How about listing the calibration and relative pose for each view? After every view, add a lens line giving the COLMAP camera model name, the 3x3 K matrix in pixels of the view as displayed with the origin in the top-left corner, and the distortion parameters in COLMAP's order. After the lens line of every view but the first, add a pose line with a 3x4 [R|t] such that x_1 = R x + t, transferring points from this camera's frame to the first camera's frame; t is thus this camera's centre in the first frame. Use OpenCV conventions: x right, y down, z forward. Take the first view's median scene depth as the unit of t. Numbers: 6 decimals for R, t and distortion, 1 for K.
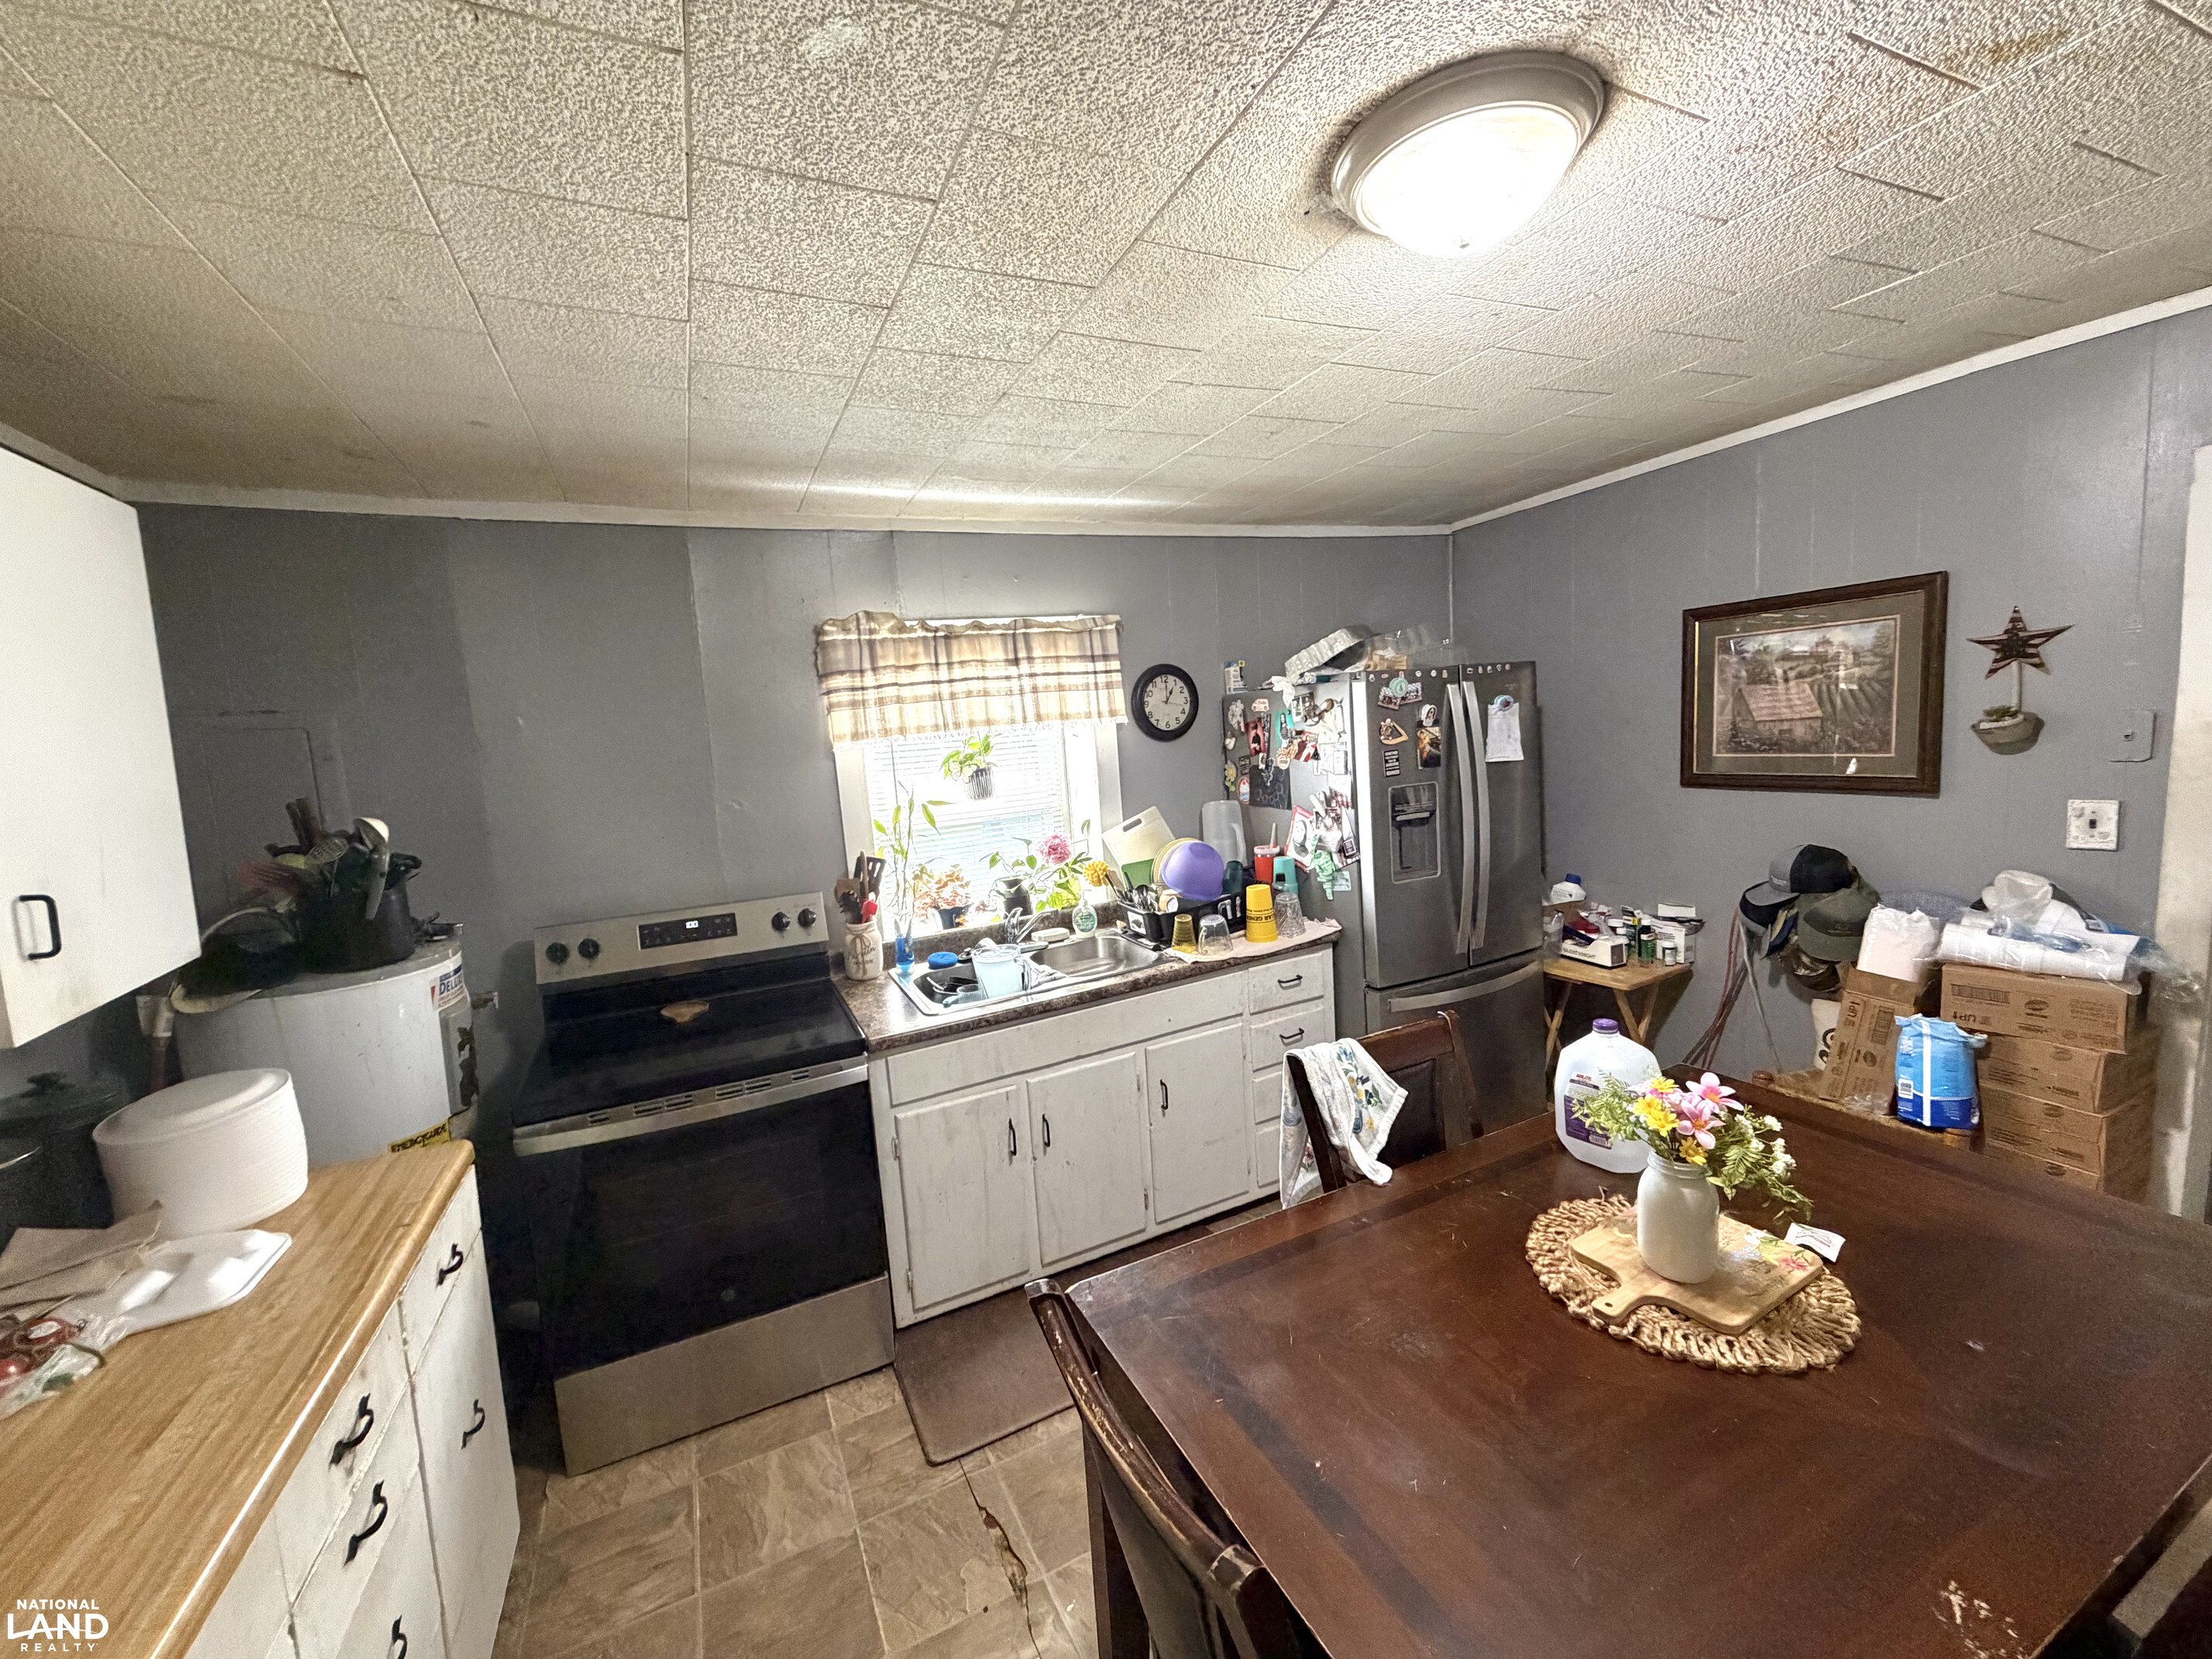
lens RADIAL K [[886.9, 0, 1106.0], [0, 886.9, 829.5], [0, 0, 1]] dist [0.001525, 0.000029]
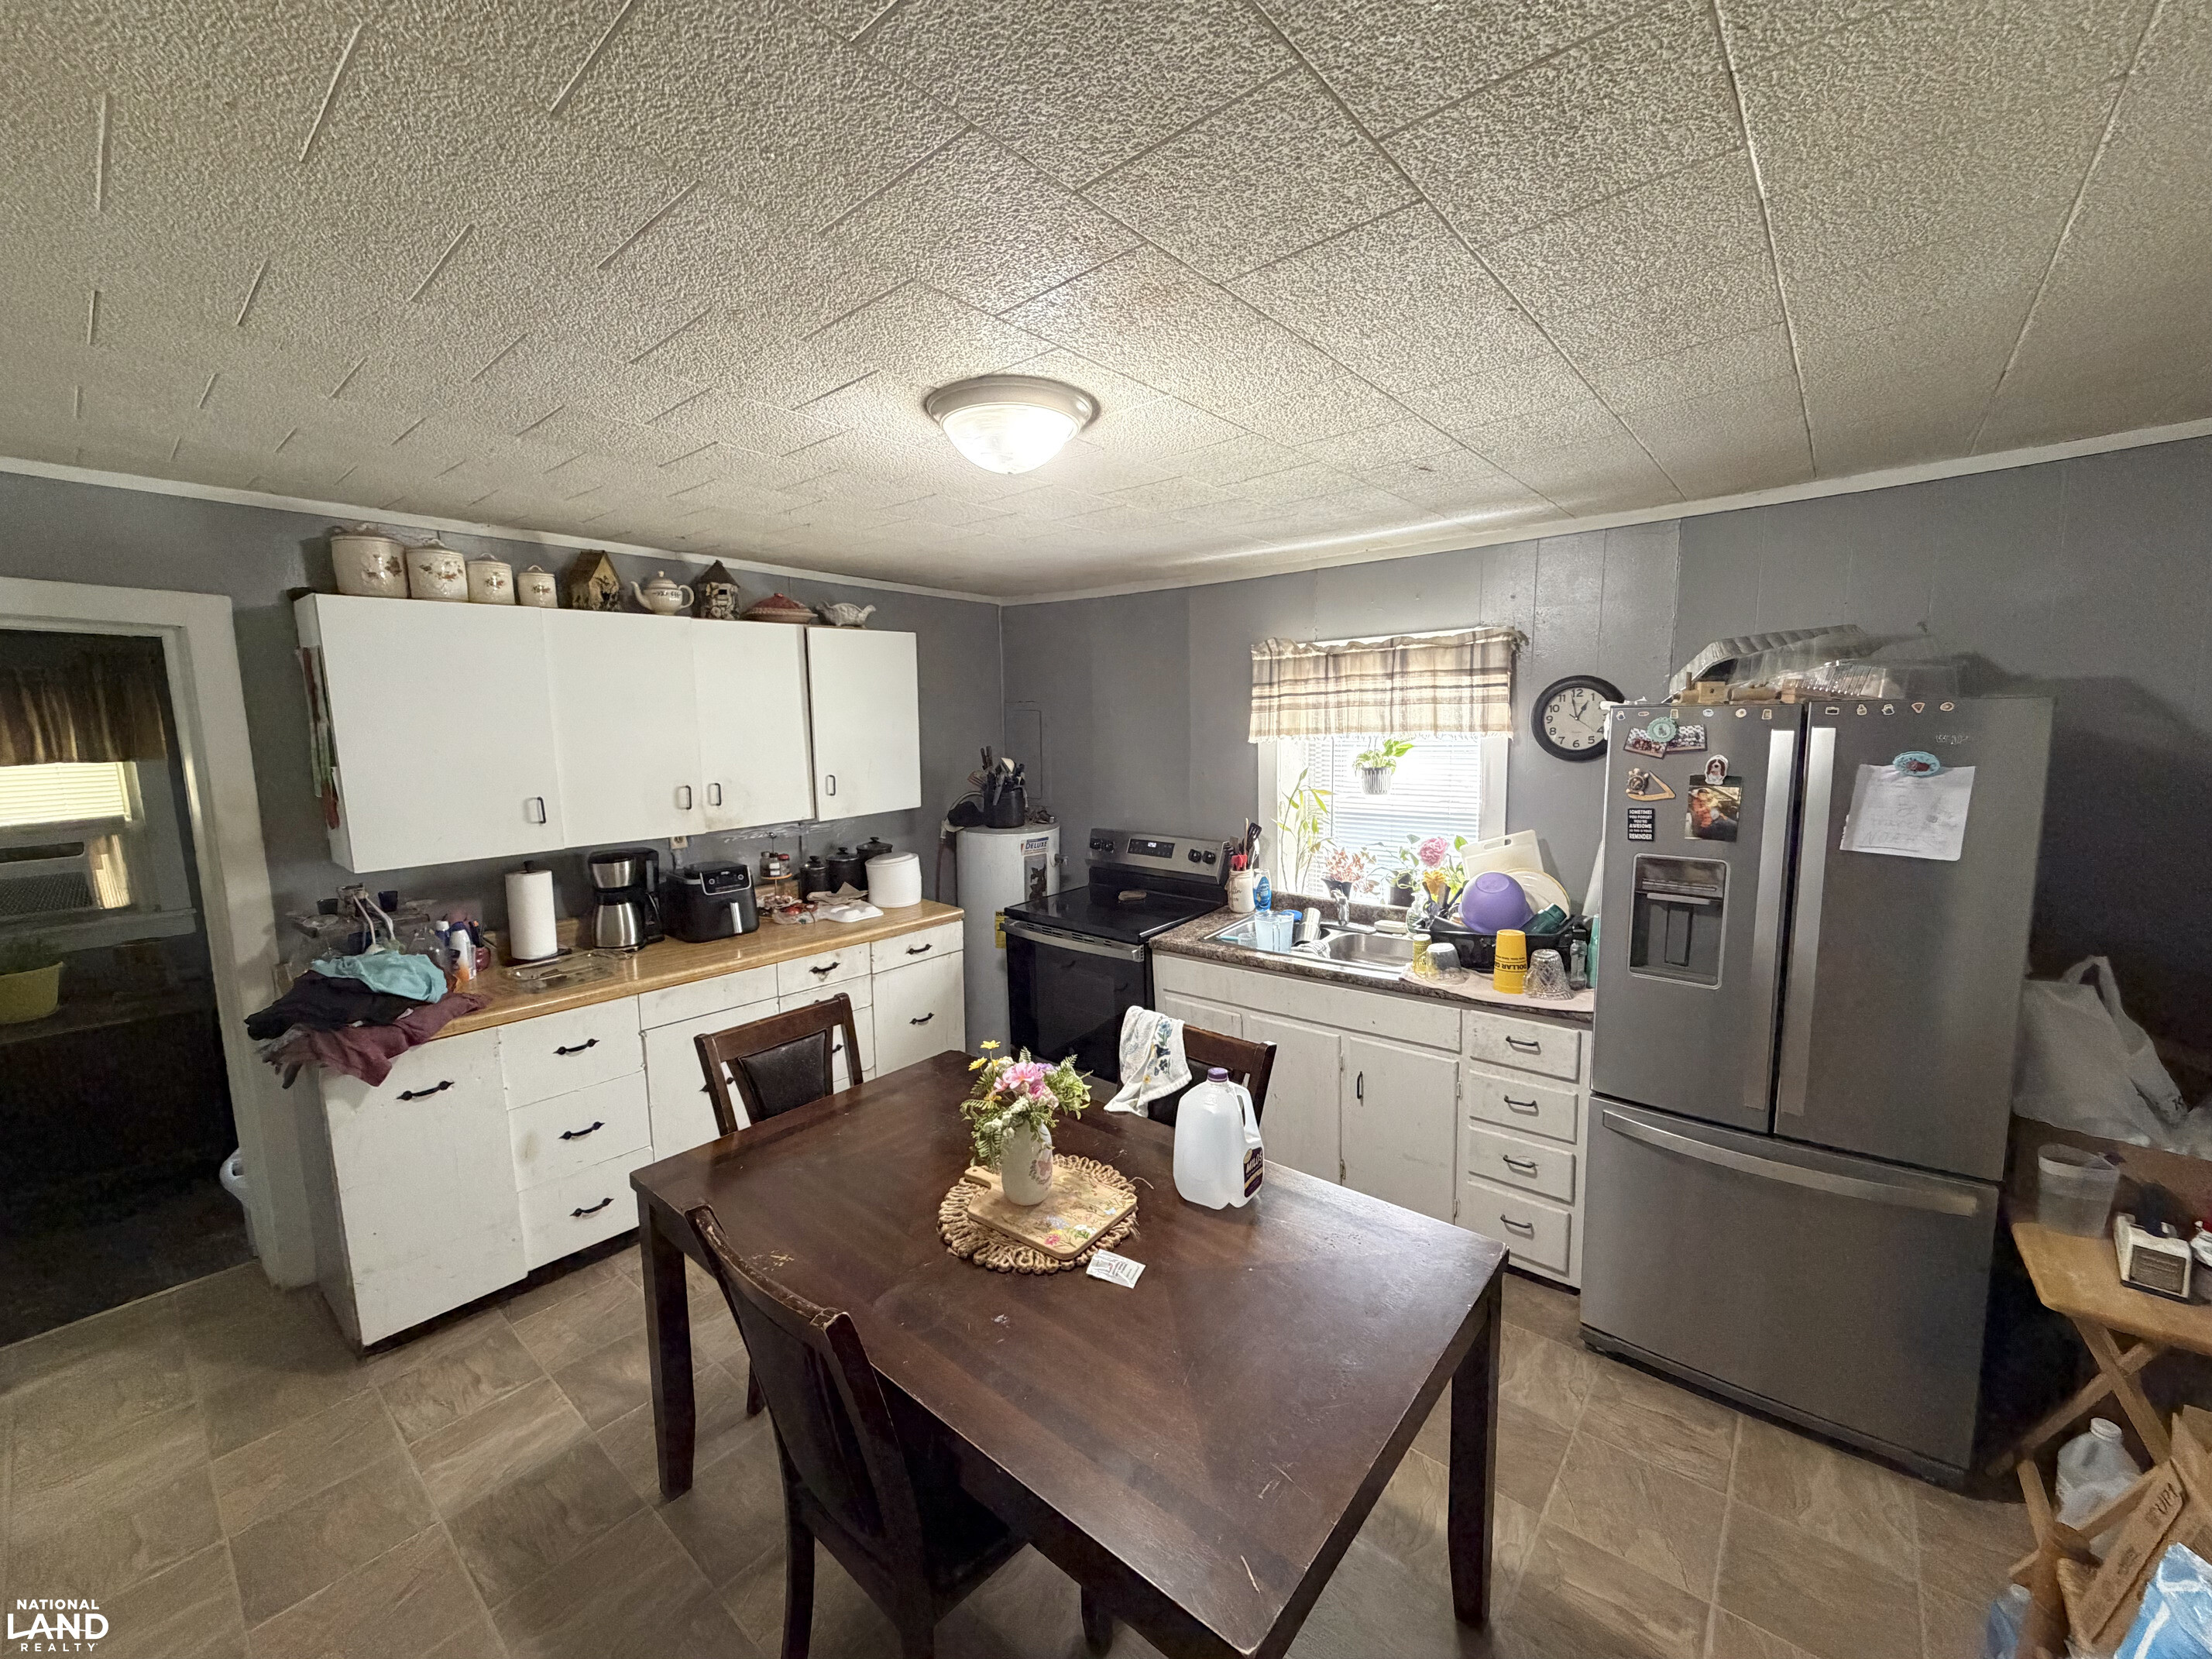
lens RADIAL K [[886.9, 0, 1106.0], [0, 886.9, 829.5], [0, 0, 1]] dist [0.001525, 0.000029]
pose [[0.403523, 0.182224, -0.896640, 0.803422], [-0.118890, 0.982102, 0.146087, -0.123682], [0.907212, 0.047652, 0.417965, 0.230264]]
